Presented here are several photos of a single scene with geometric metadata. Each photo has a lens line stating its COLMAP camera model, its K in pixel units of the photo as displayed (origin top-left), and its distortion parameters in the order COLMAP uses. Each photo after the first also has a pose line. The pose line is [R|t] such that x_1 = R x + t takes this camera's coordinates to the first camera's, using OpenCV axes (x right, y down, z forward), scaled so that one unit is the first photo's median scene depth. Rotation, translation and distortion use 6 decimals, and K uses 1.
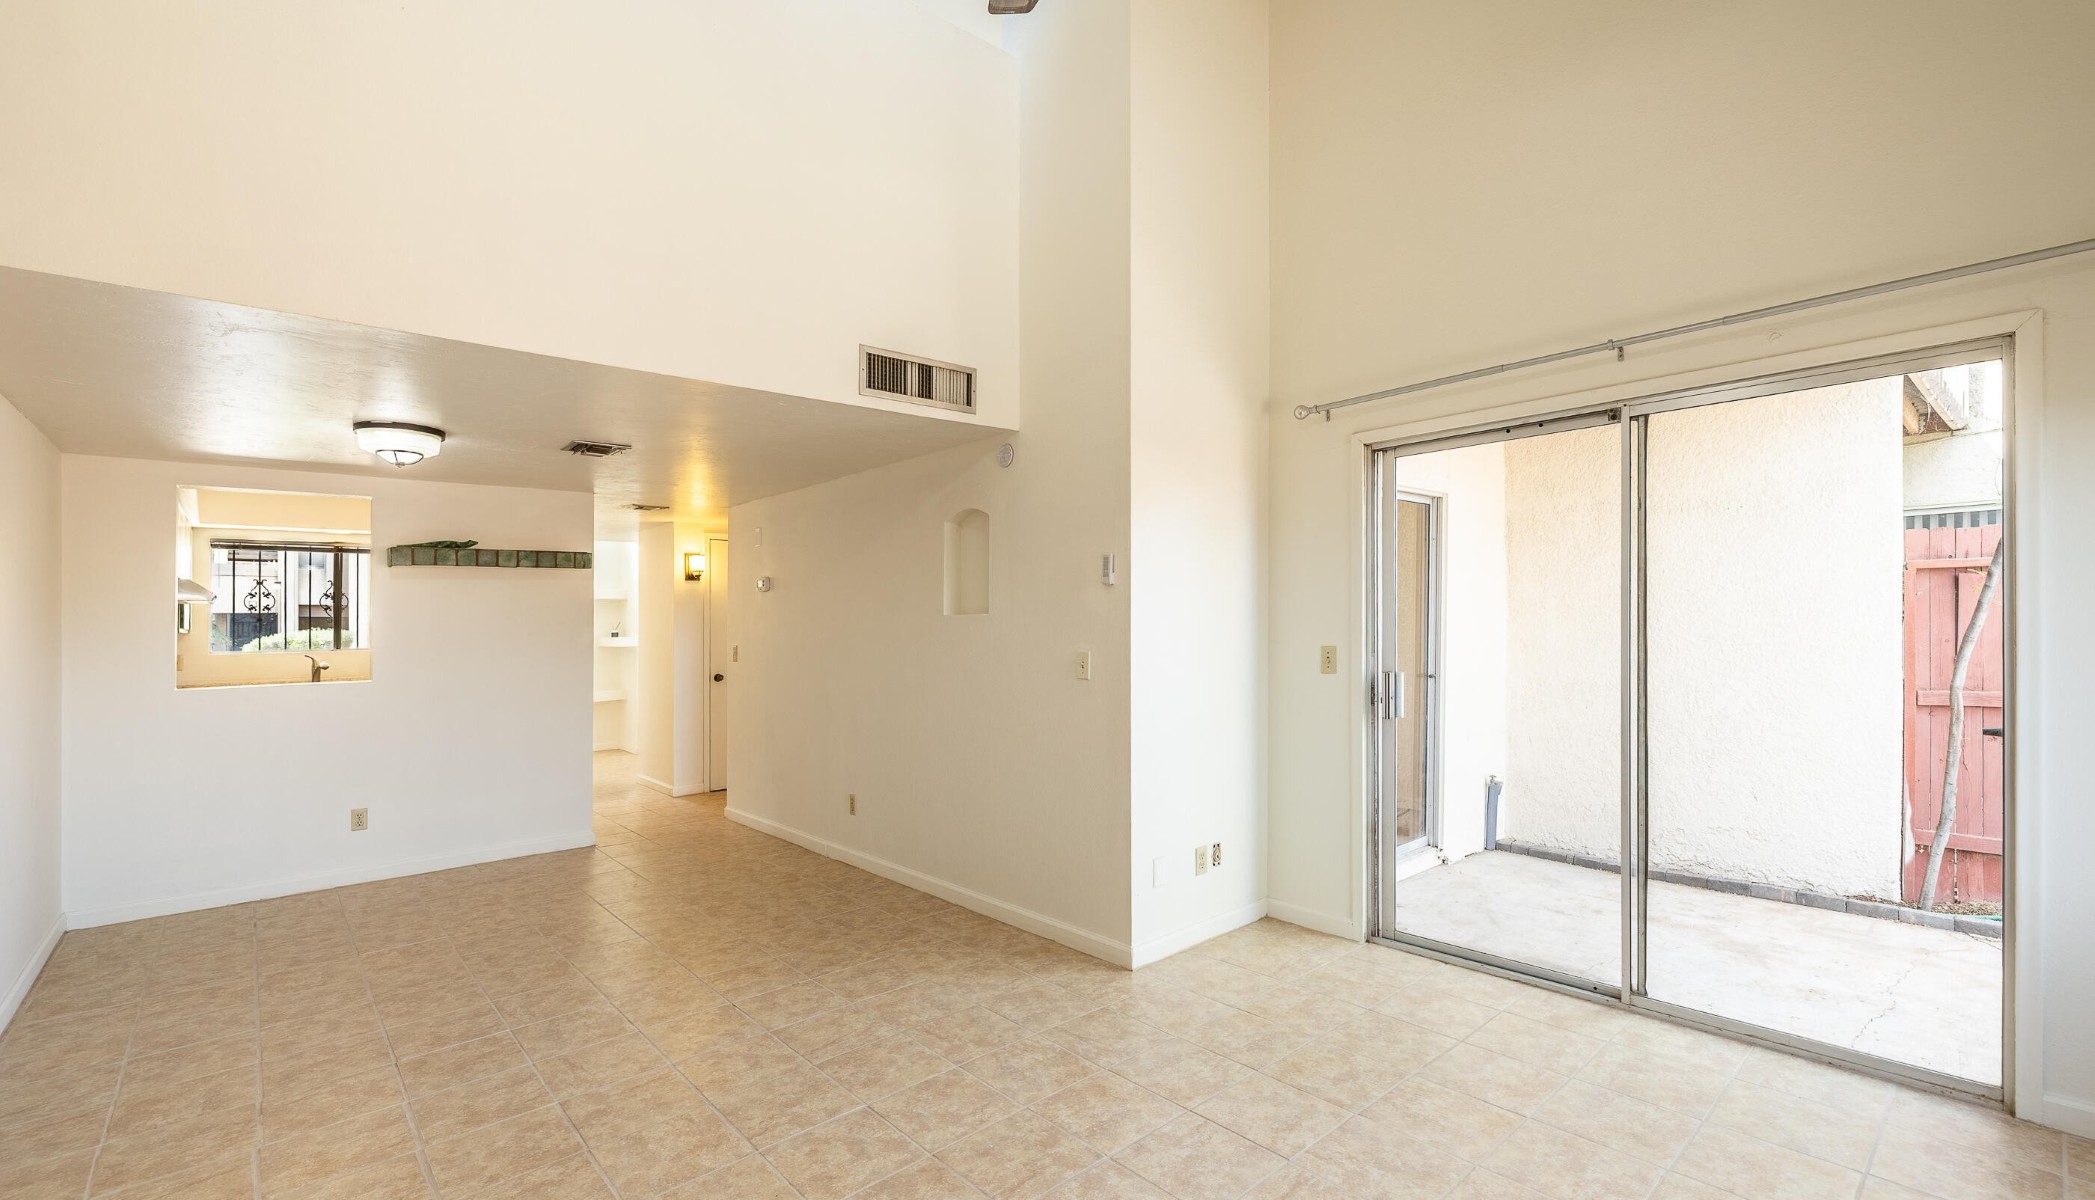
lens RADIAL K [[899.6, 0, 1041.0], [0, 899.6, 639.9], [0, 0, 1]] dist [0.001835, -0.000202]
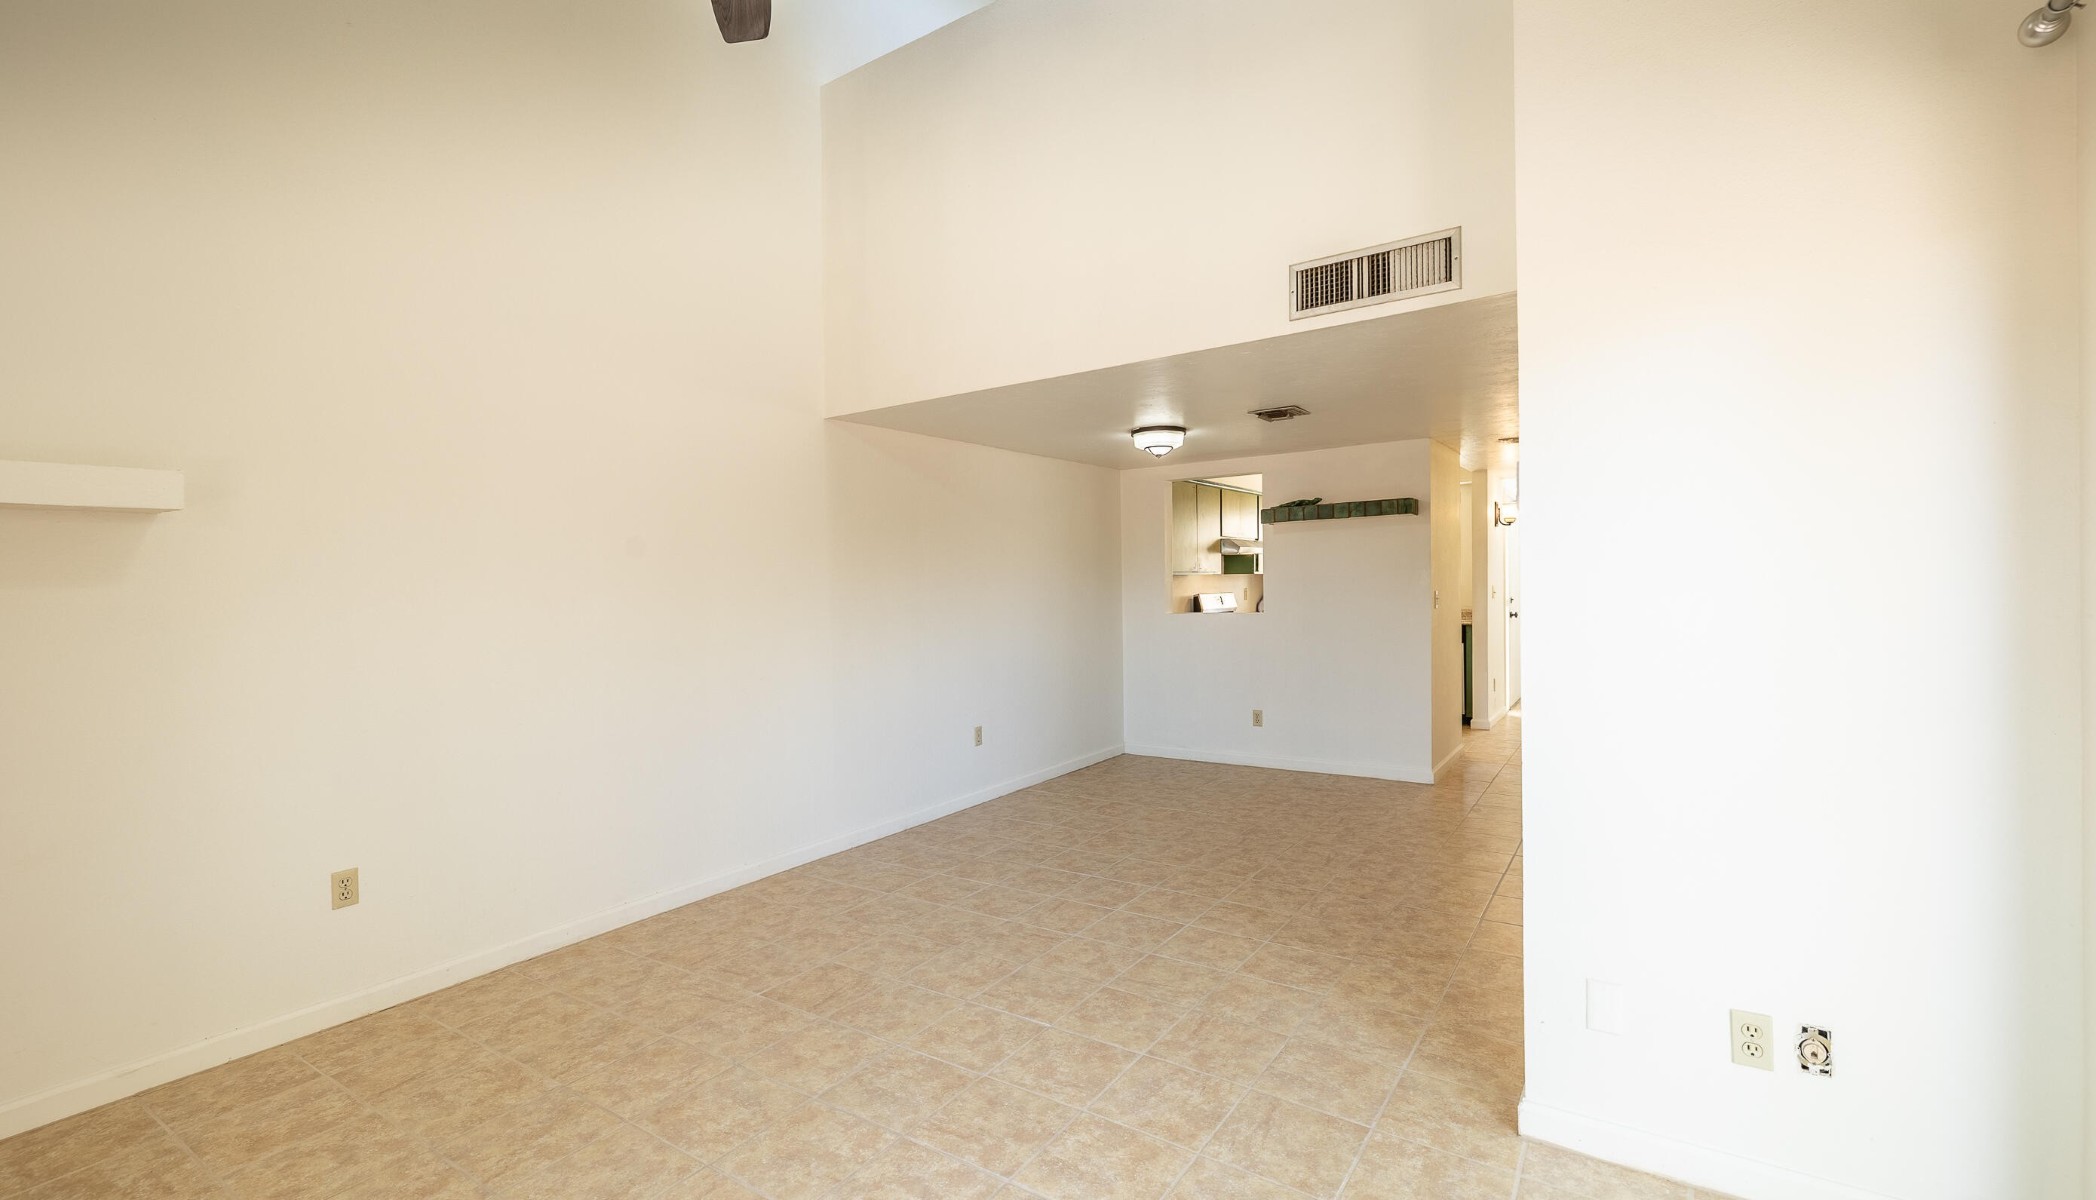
lens RADIAL K [[900.0, 0, 1050.4], [0, 900.0, 583.0], [0, 0, 1]] dist [0.001835, -0.000202]
pose [[0.243123, 0.010028, -0.969944, 0.629971], [0.003936, 0.999928, 0.011325, -0.020304], [0.969987, -0.006571, 0.243066, 0.549475]]
